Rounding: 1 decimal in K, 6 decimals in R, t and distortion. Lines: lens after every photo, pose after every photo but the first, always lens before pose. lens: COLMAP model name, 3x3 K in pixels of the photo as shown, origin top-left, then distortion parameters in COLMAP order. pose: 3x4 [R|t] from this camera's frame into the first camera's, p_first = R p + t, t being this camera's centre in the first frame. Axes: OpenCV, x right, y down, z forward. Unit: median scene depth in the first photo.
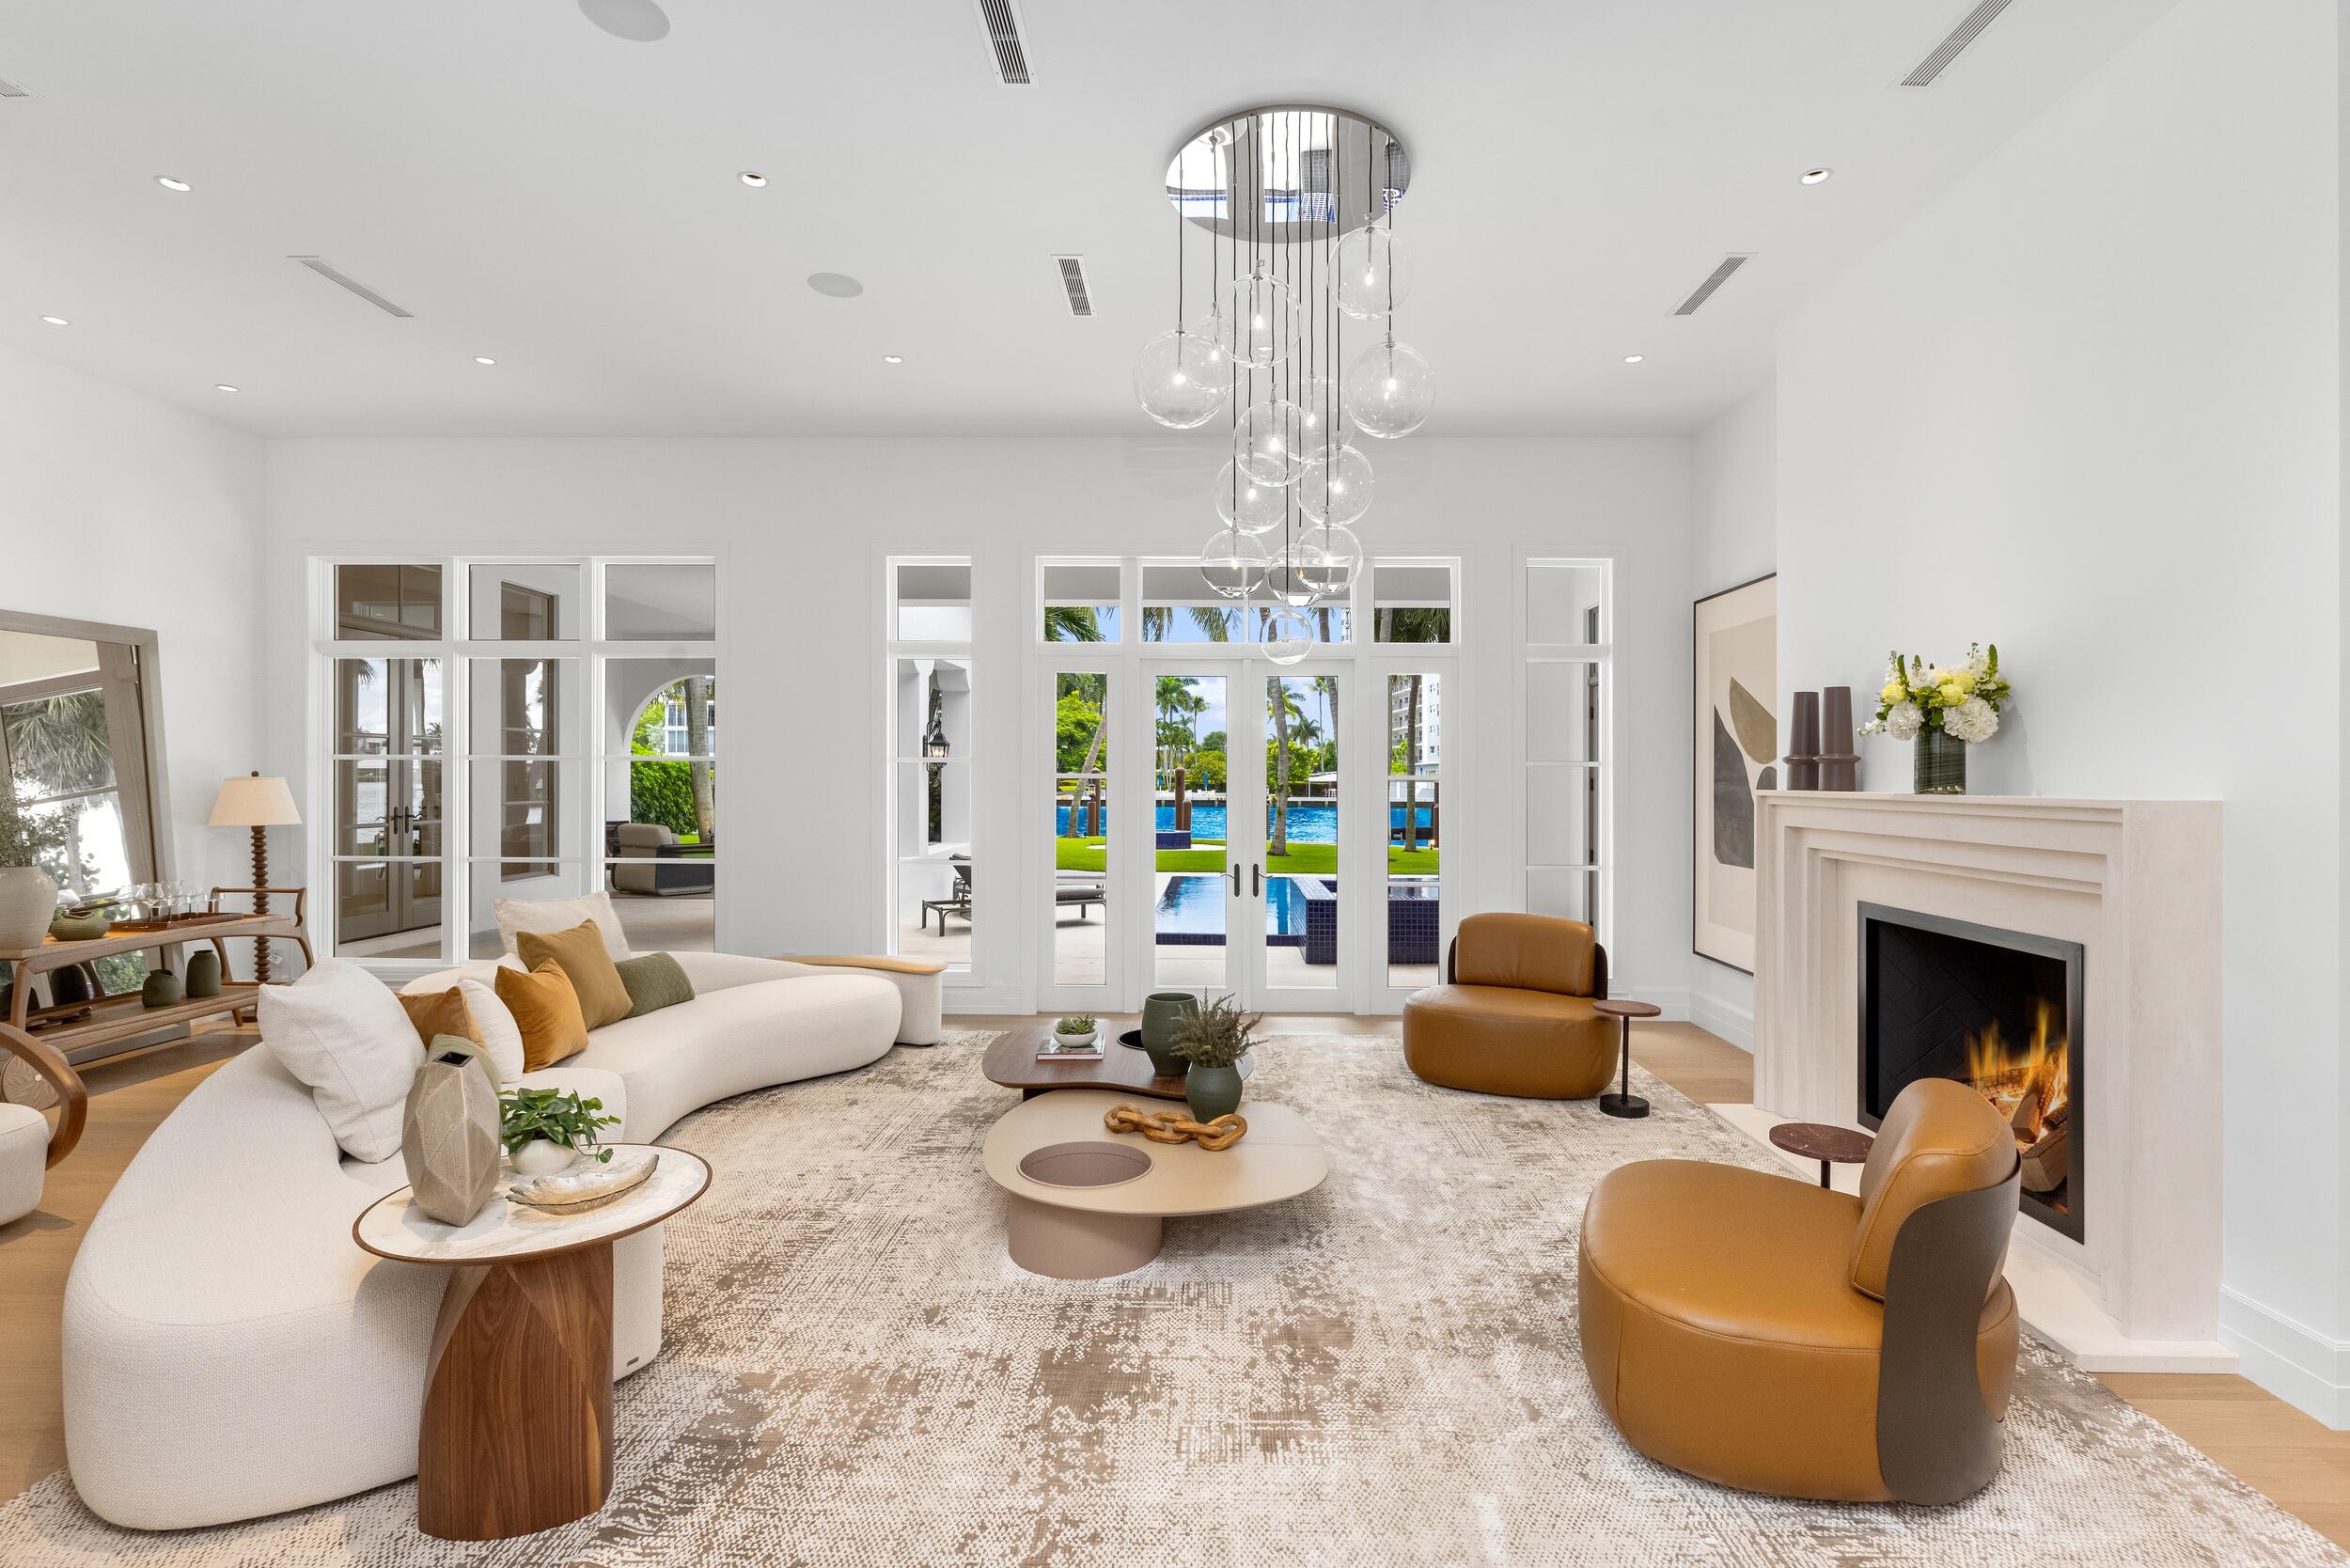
lens RADIAL K [[1118.8, 0, 1183.3], [0, 1118.8, 775.5], [0, 0, 1]] dist [-0.001877, -0.000251]
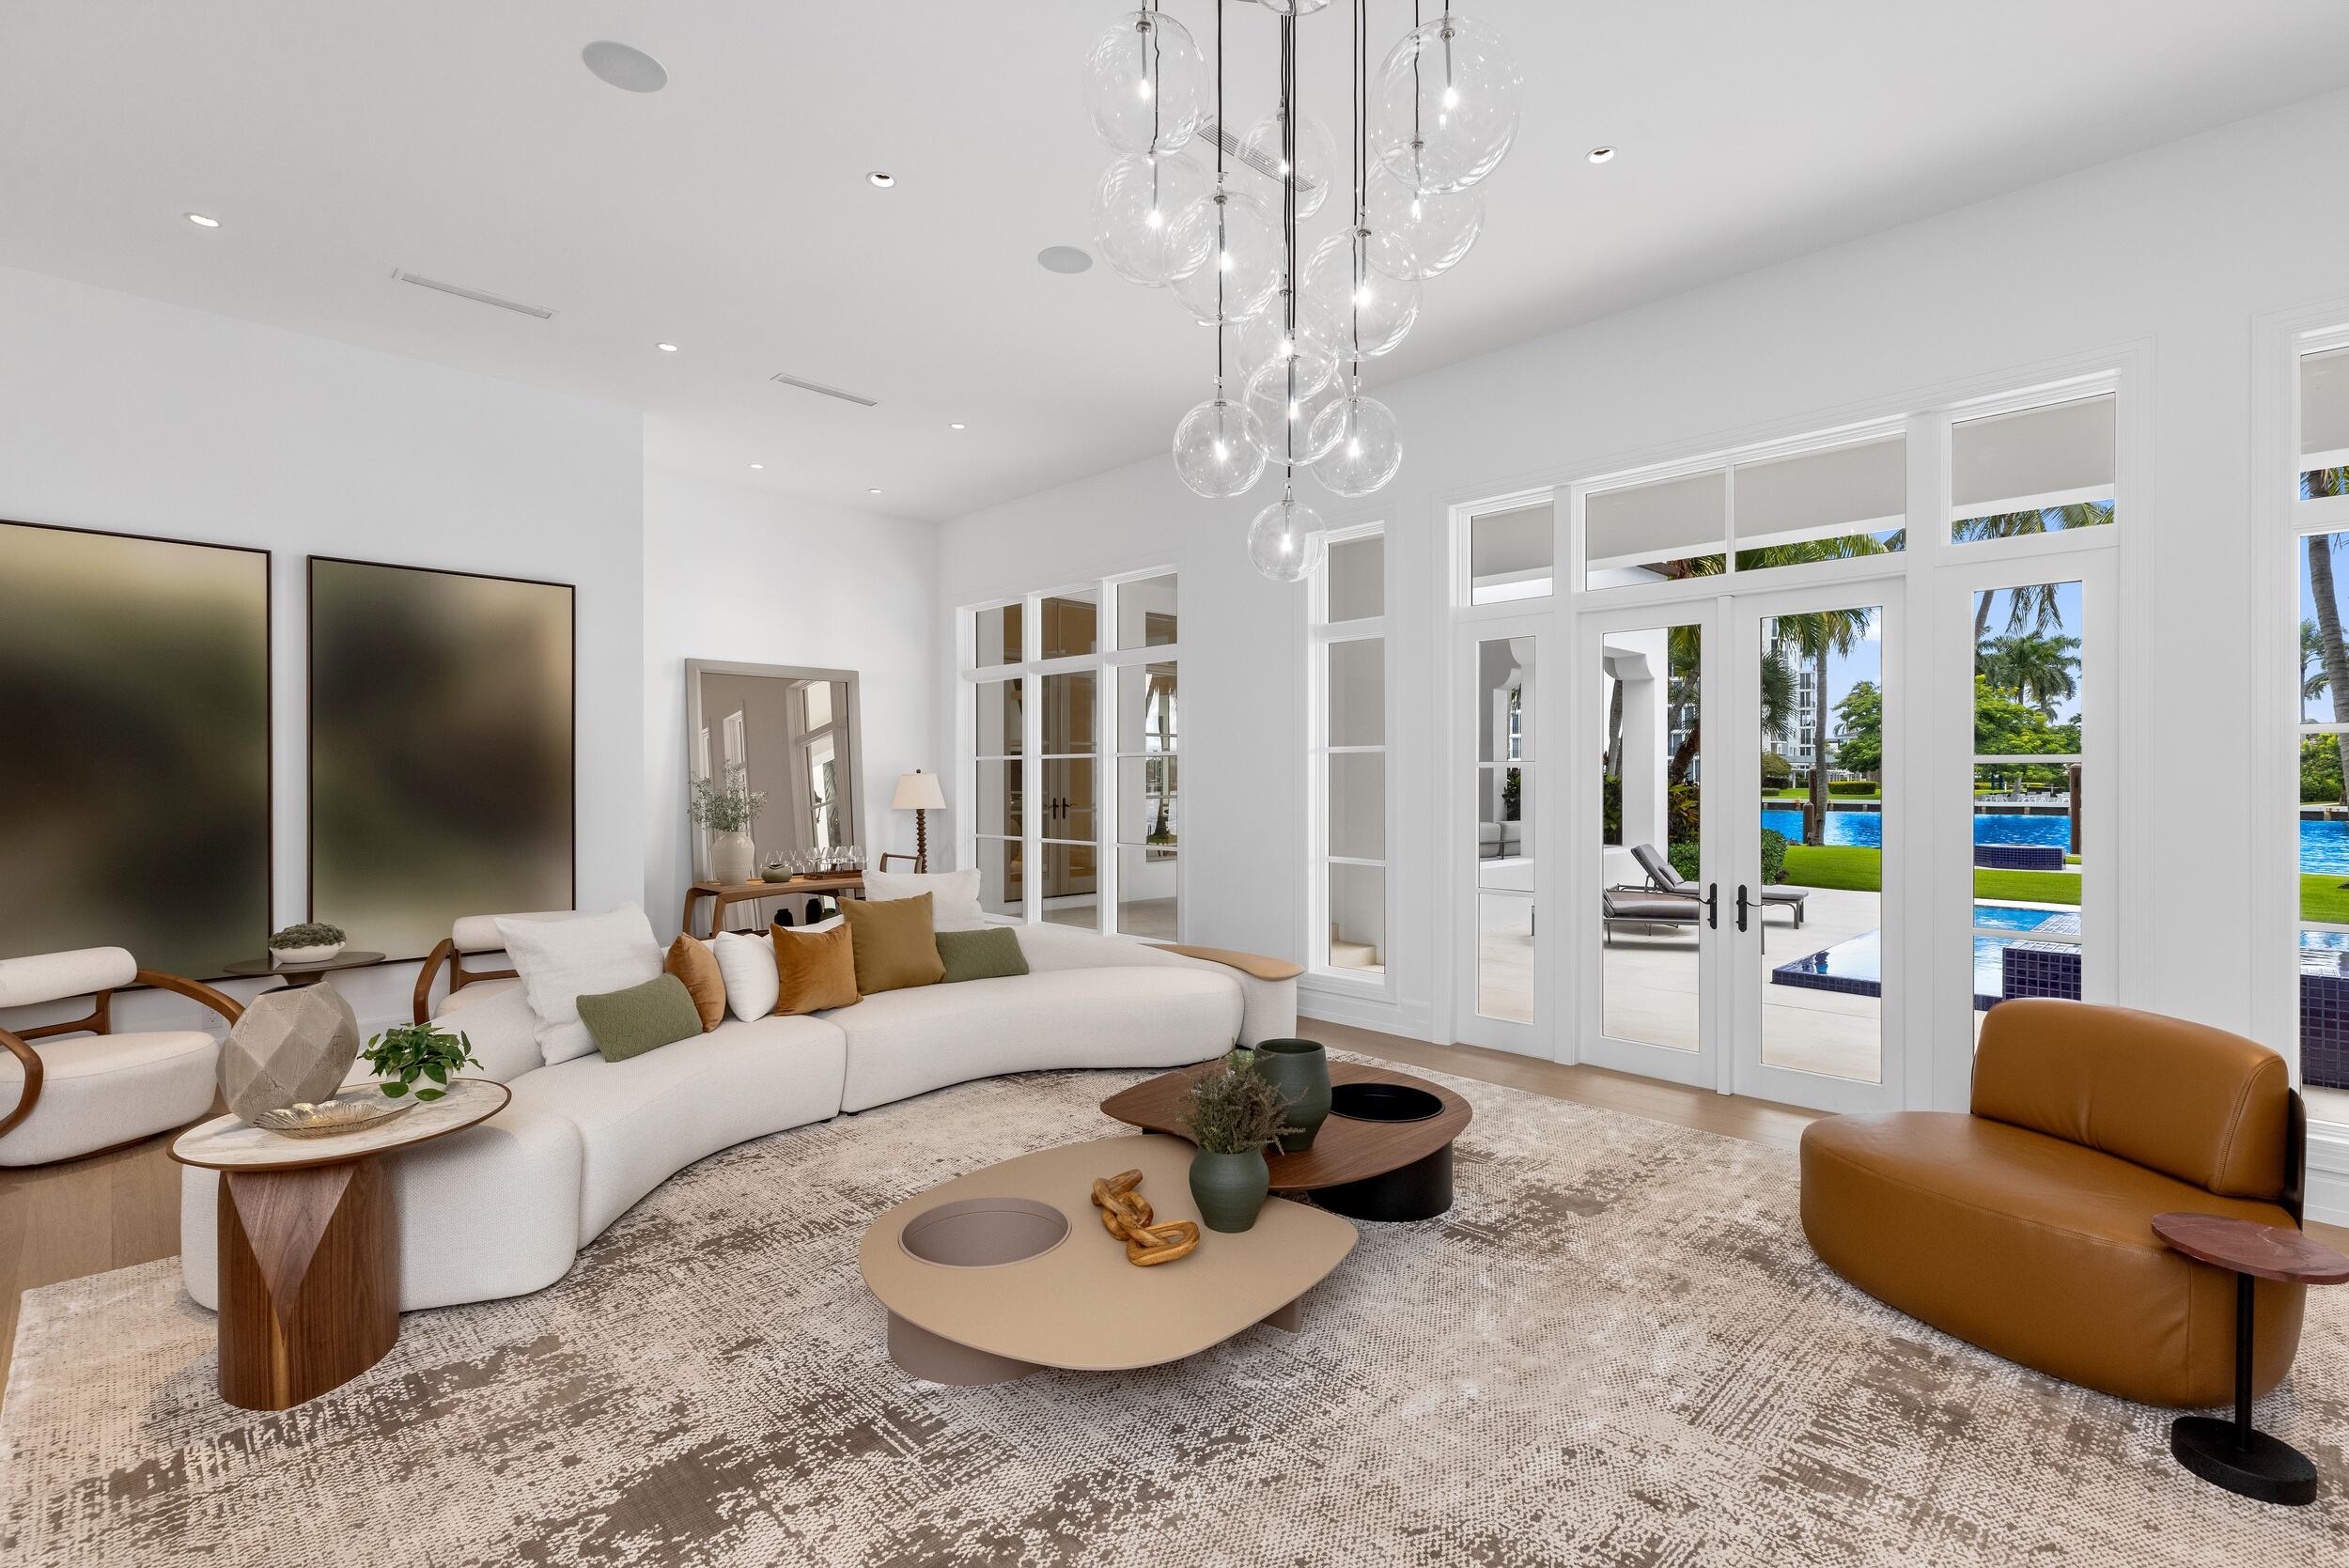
lens RADIAL K [[1053.6, 0, 1166.0], [0, 1053.6, 785.8], [0, 0, 1]] dist [0.003530, 0.000972]
pose [[0.719859, -0.001224, -0.694119, 0.574600], [0.005863, 0.999974, 0.004316, 0.025089], [0.694096, -0.007176, 0.719847, 0.584400]]
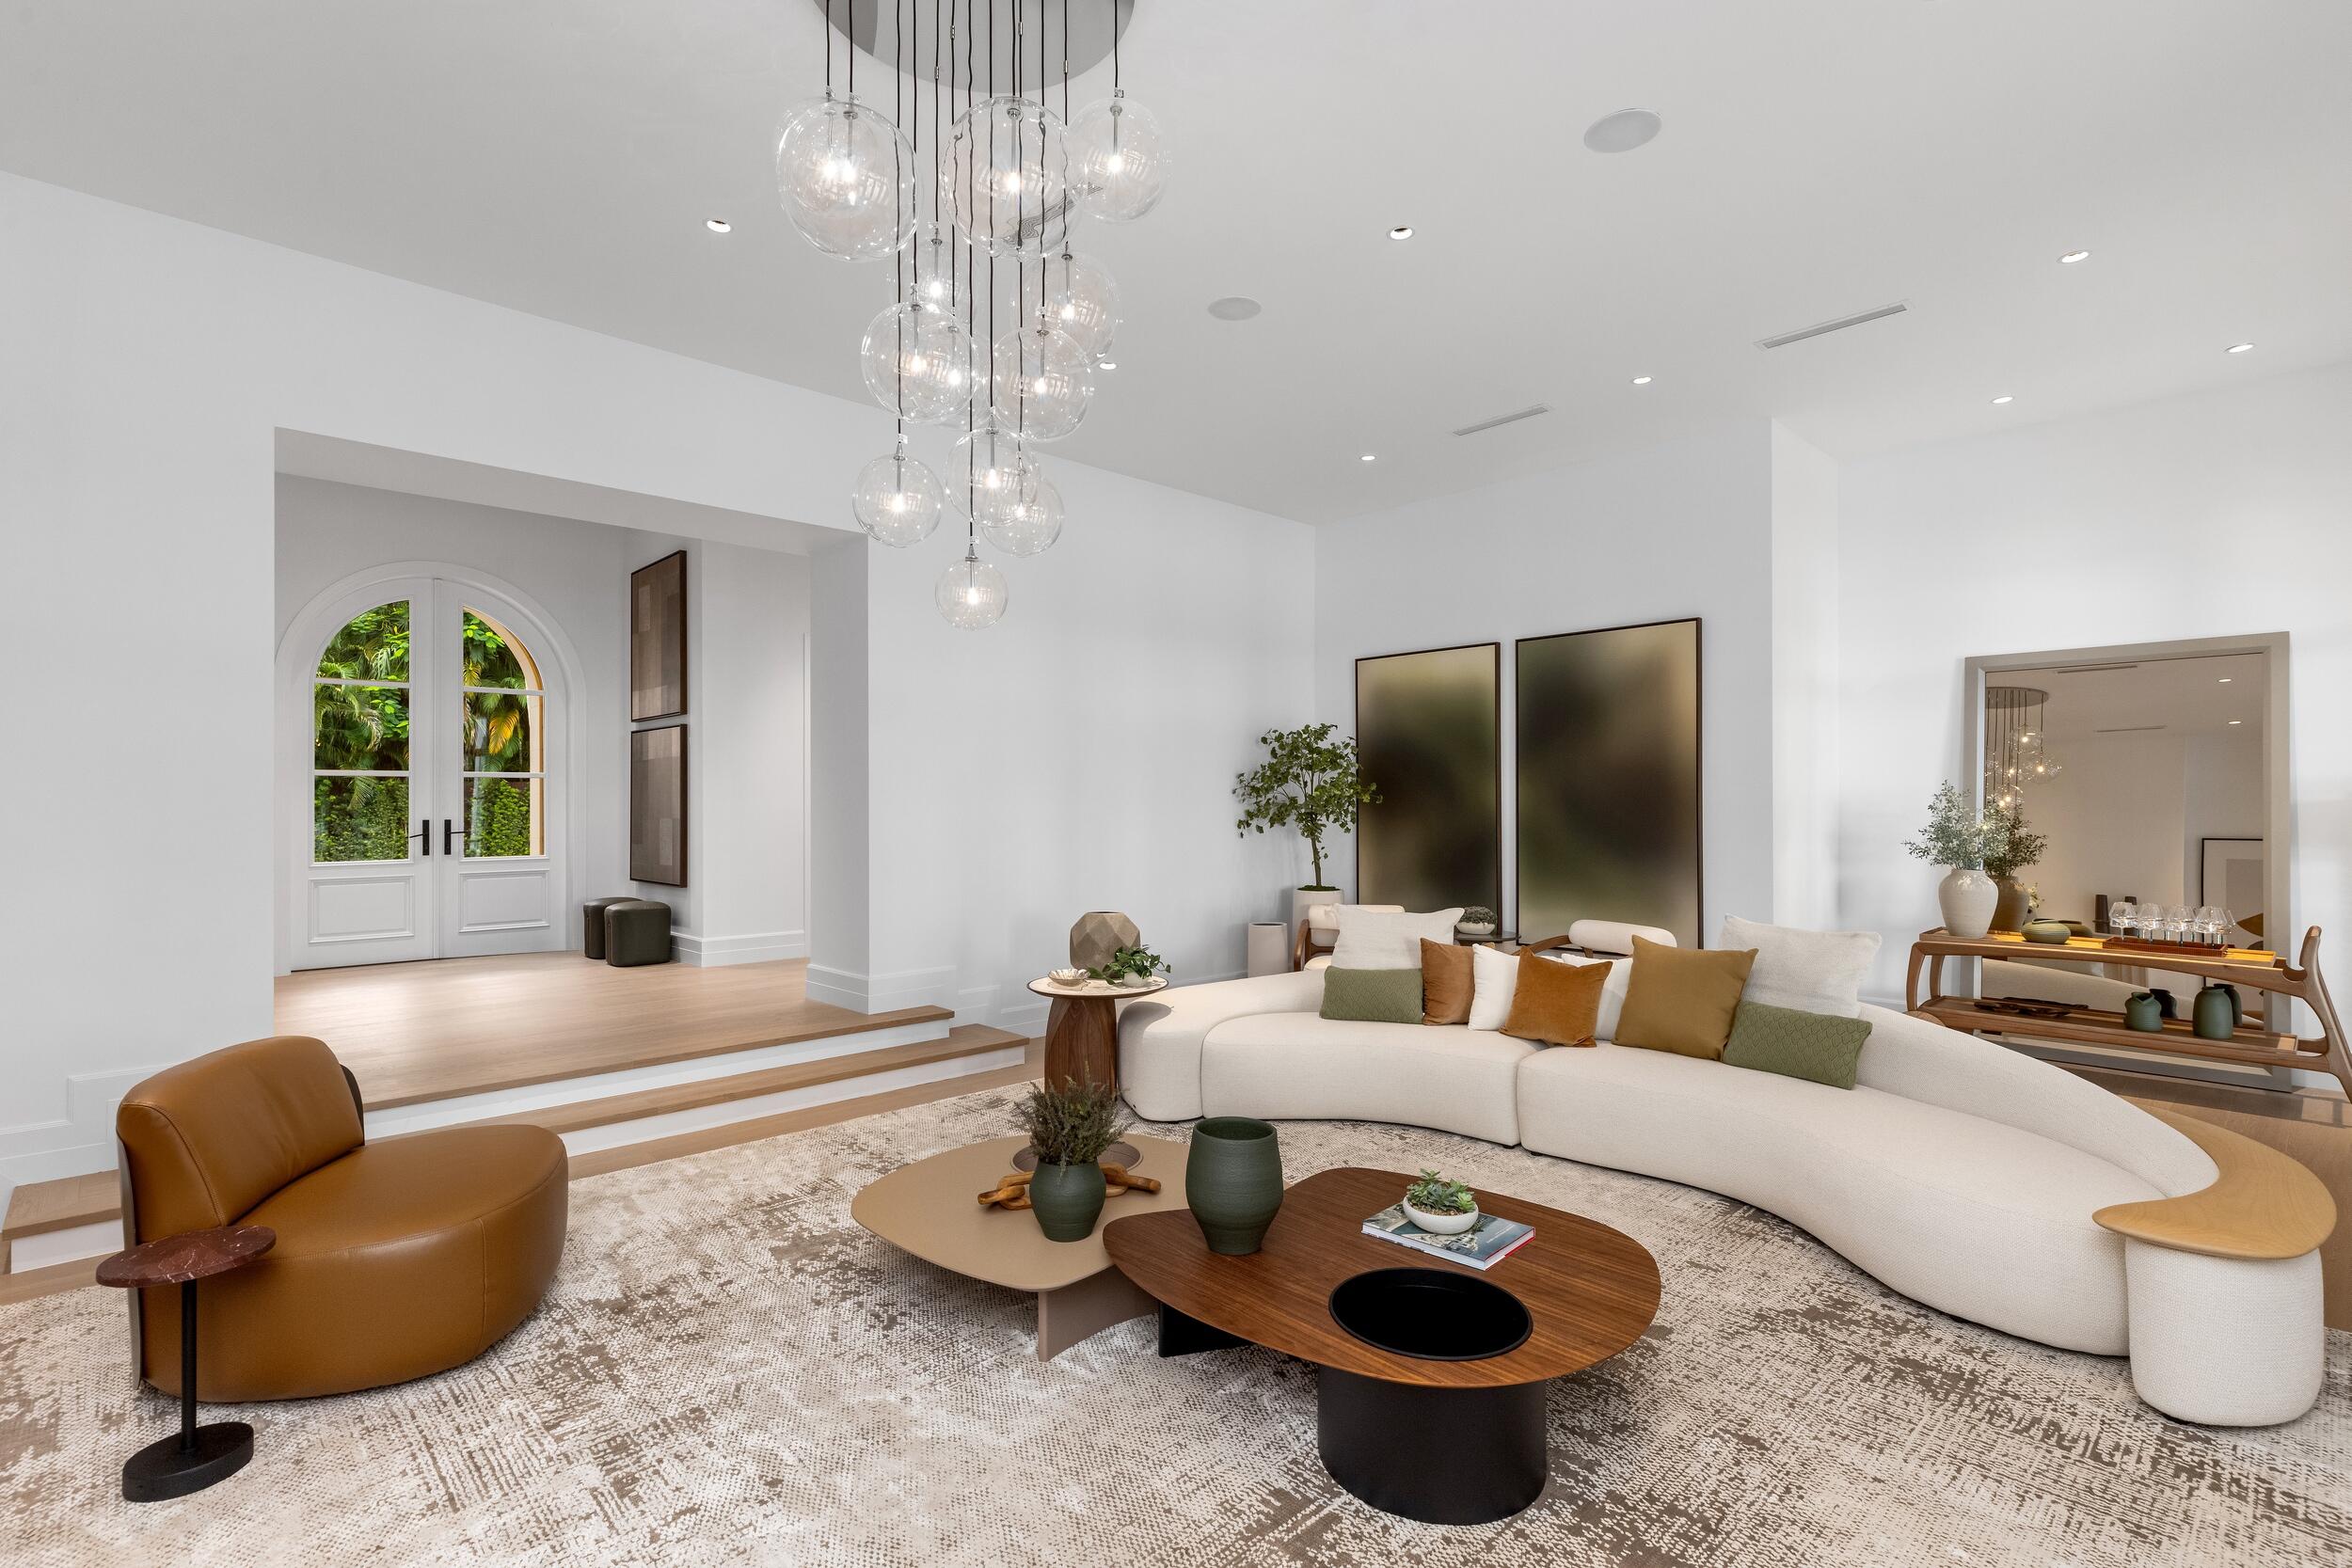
lens RADIAL K [[1099.0, 0, 1197.2], [0, 1099.0, 776.7], [0, 0, 1]] dist [0.022006, -0.000090]
pose [[-0.697687, -0.020863, -0.716099, 0.595481], [0.001459, 0.999532, -0.030542, 0.025611], [0.716401, -0.022353, -0.697330, 1.202814]]
